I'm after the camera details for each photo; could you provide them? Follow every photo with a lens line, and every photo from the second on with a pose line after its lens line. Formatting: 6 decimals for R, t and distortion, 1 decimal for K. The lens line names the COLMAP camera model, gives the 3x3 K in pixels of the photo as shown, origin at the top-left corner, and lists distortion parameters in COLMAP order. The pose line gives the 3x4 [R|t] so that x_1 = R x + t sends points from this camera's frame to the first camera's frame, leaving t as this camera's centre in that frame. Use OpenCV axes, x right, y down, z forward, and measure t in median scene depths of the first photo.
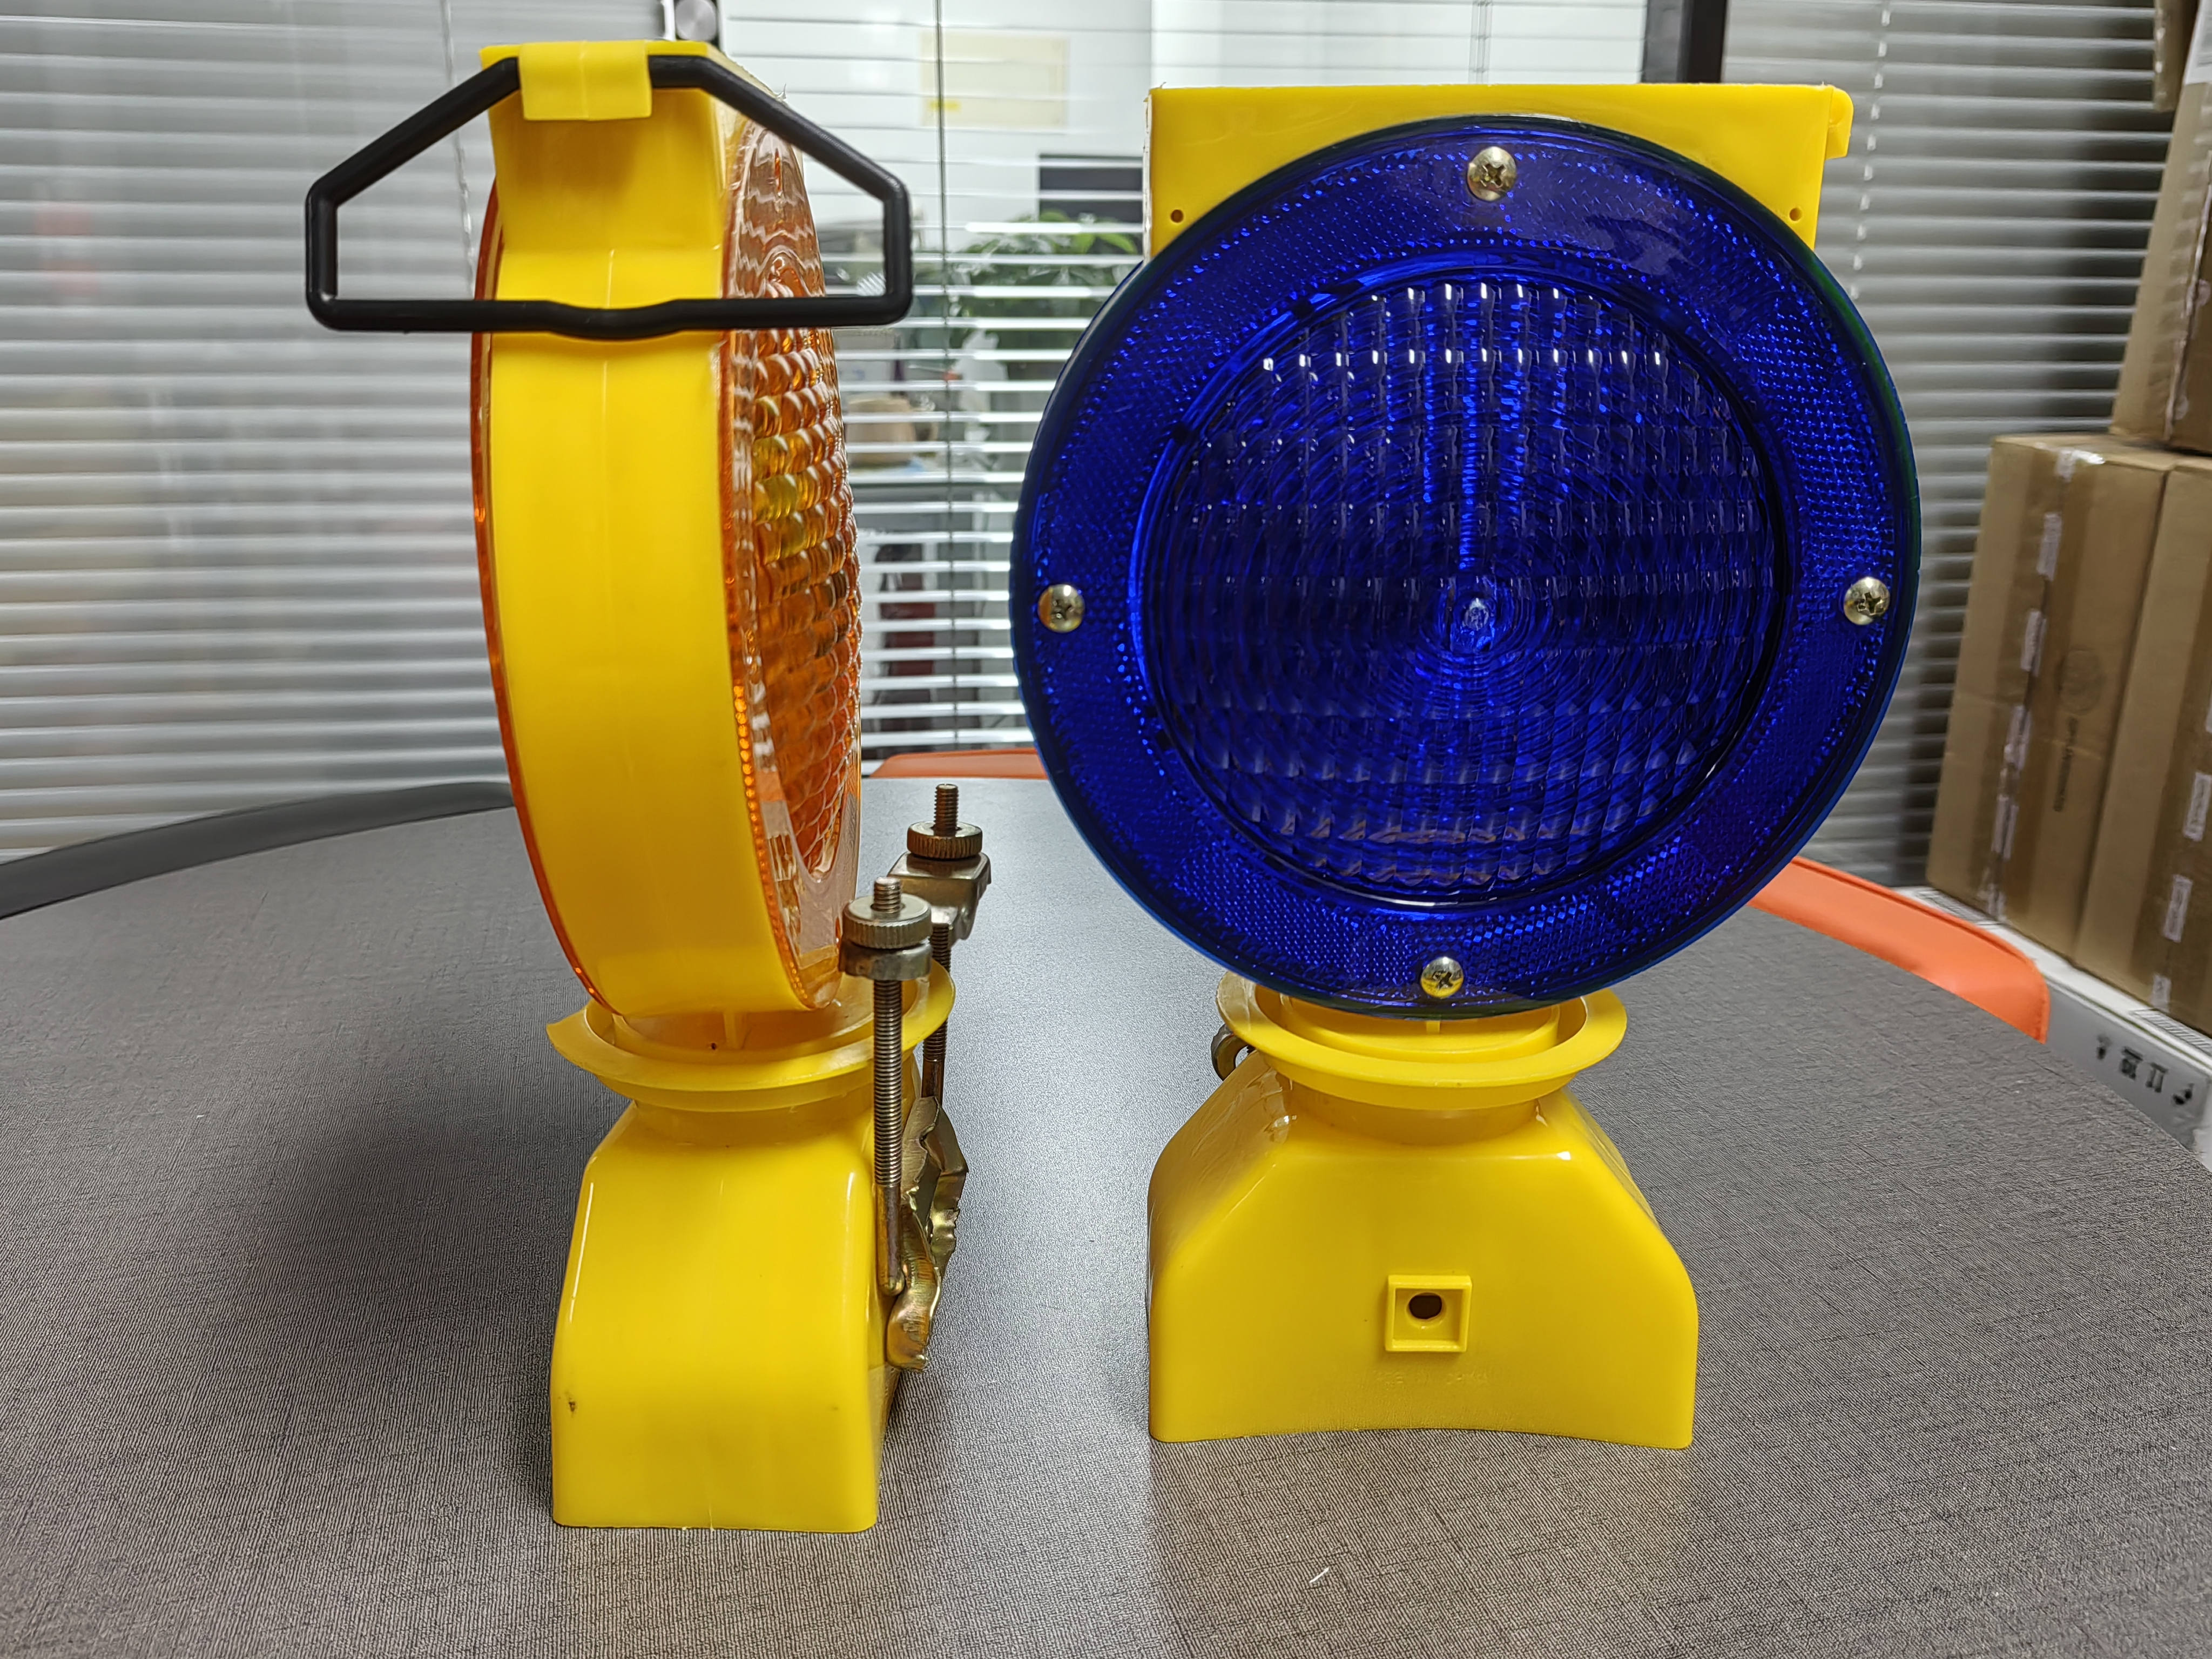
lens RADIAL K [[1875.7, 0, 923.5], [0, 1875.7, 788.1], [0, 0, 1]] dist [0.226584, 0.001118]
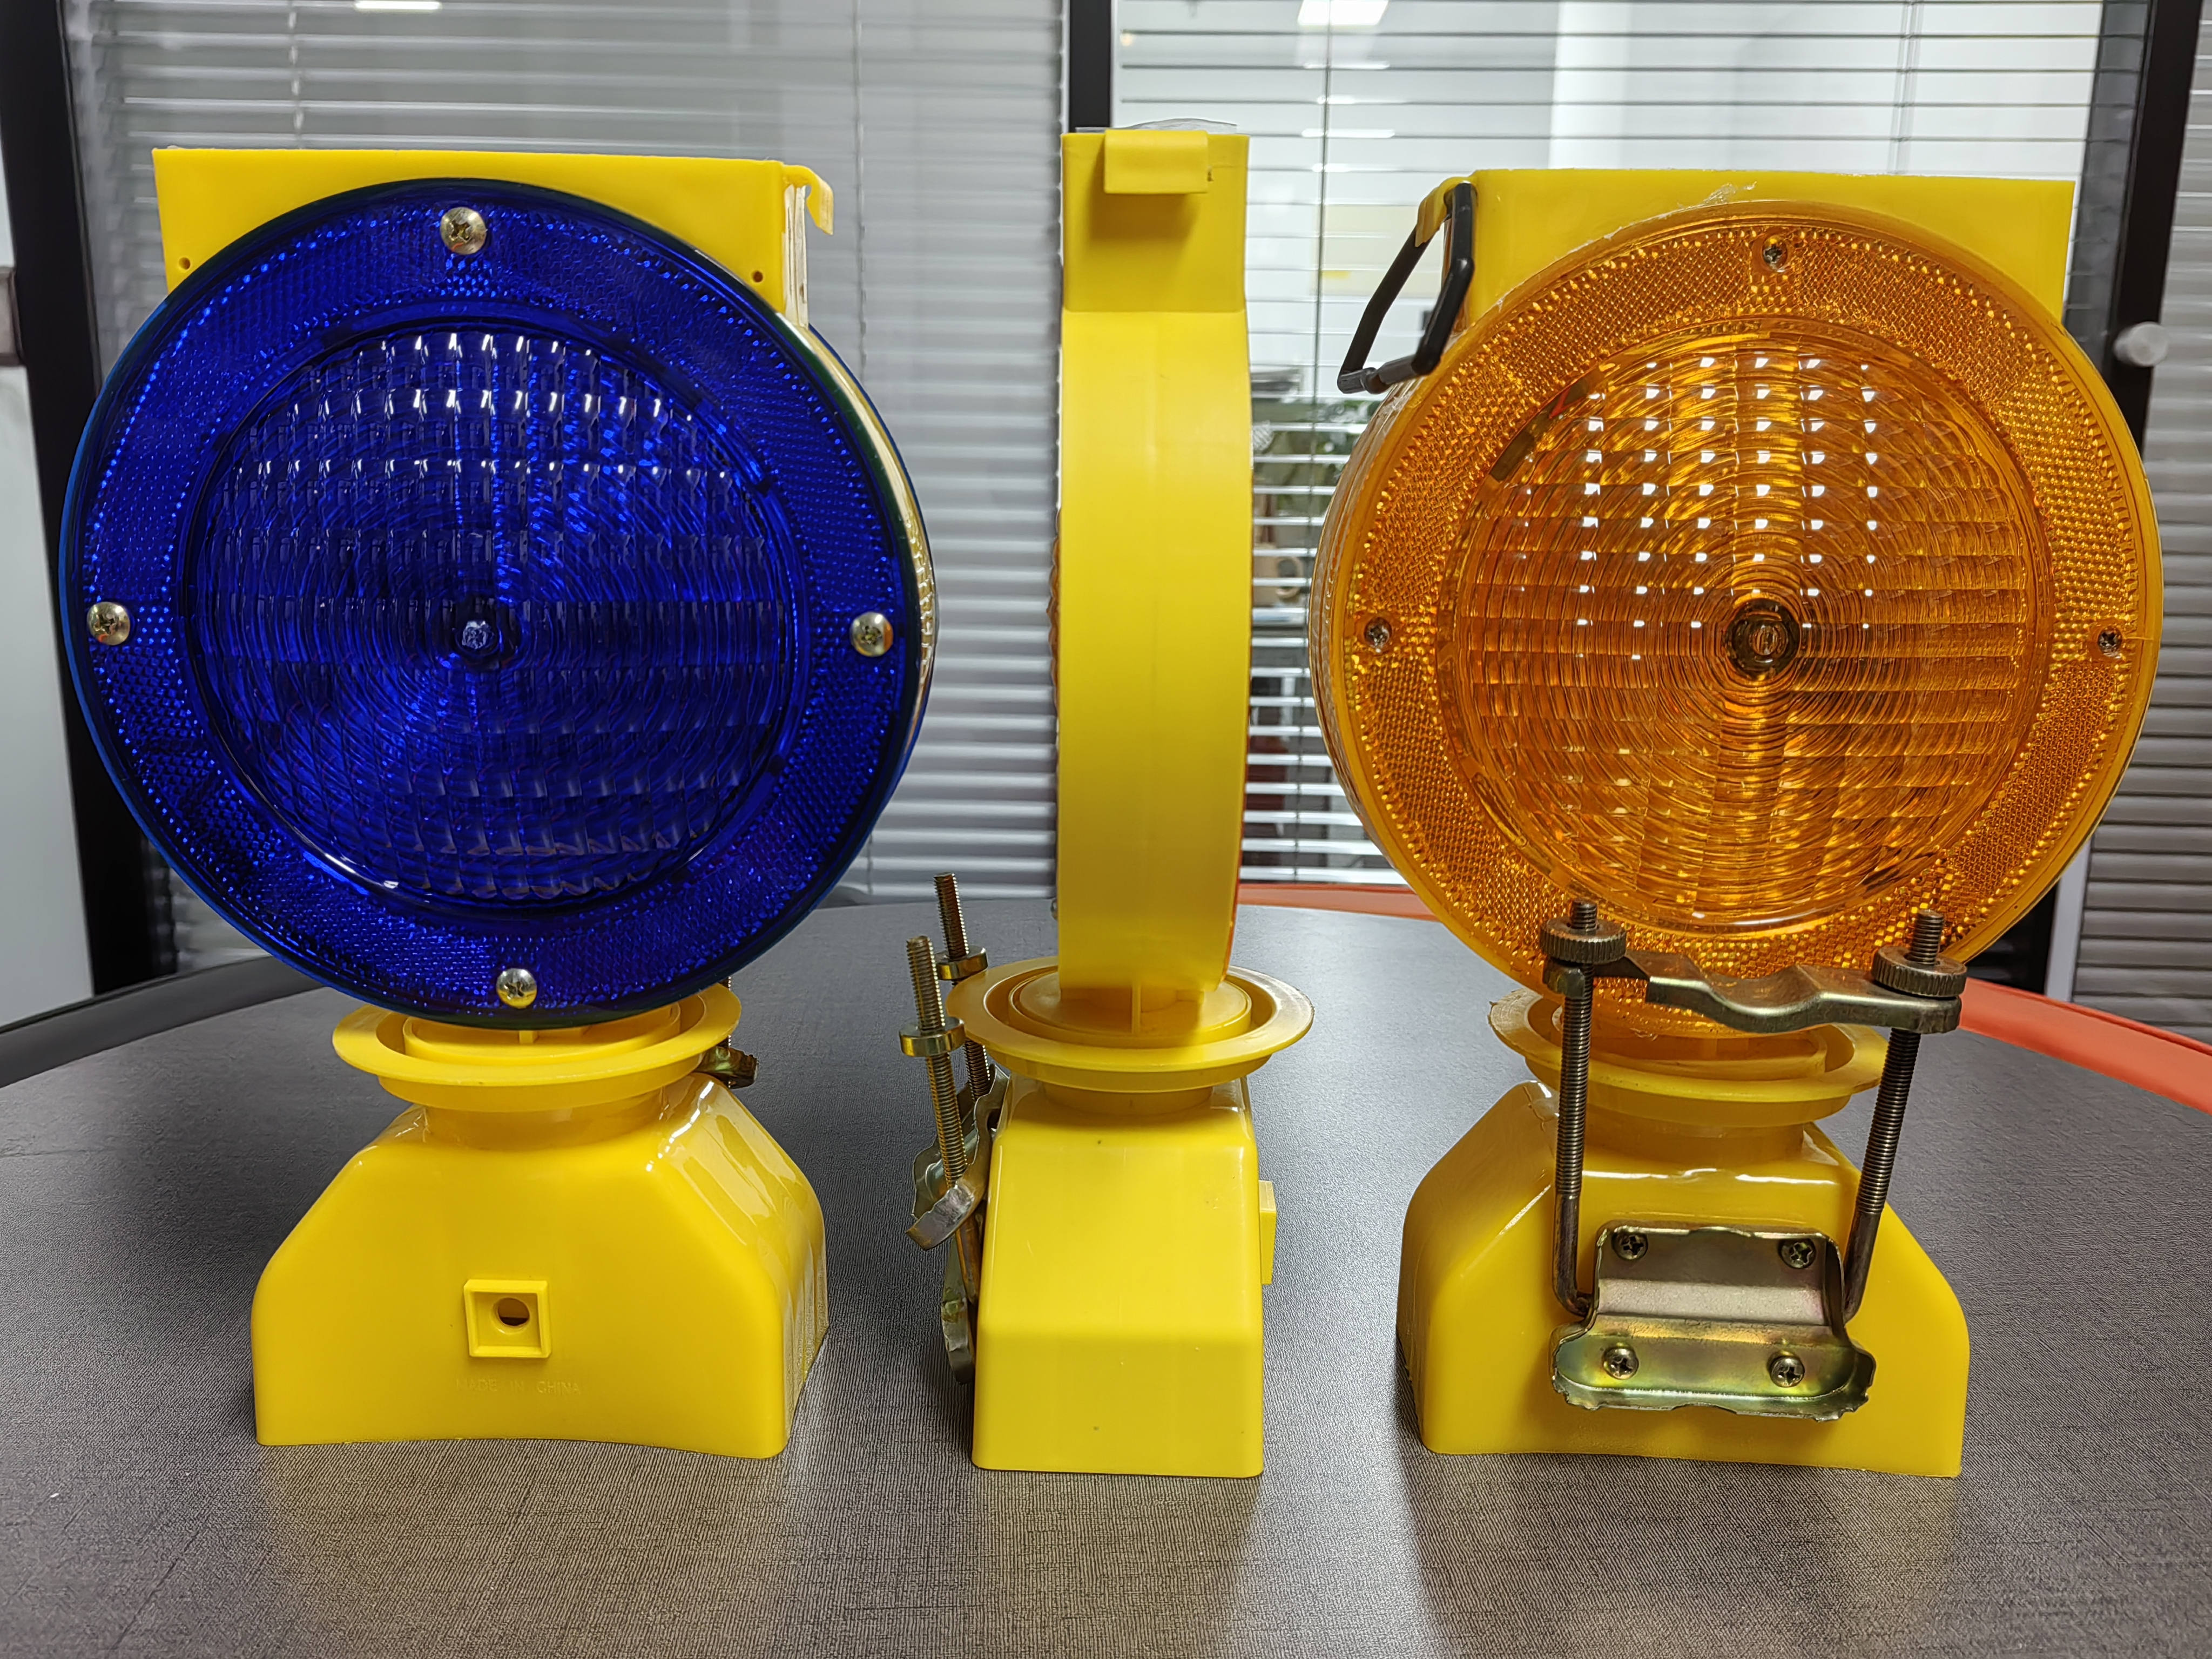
lens RADIAL K [[1875.7, 0, 923.5], [0, 1875.7, 788.1], [0, 0, 1]] dist [0.226584, 0.001118]
pose [[0.976581, 0.017580, -0.214429, 0.692271], [-0.033271, 0.997007, -0.069790, 0.054186], [0.212560, 0.075290, 0.974243, 0.025720]]
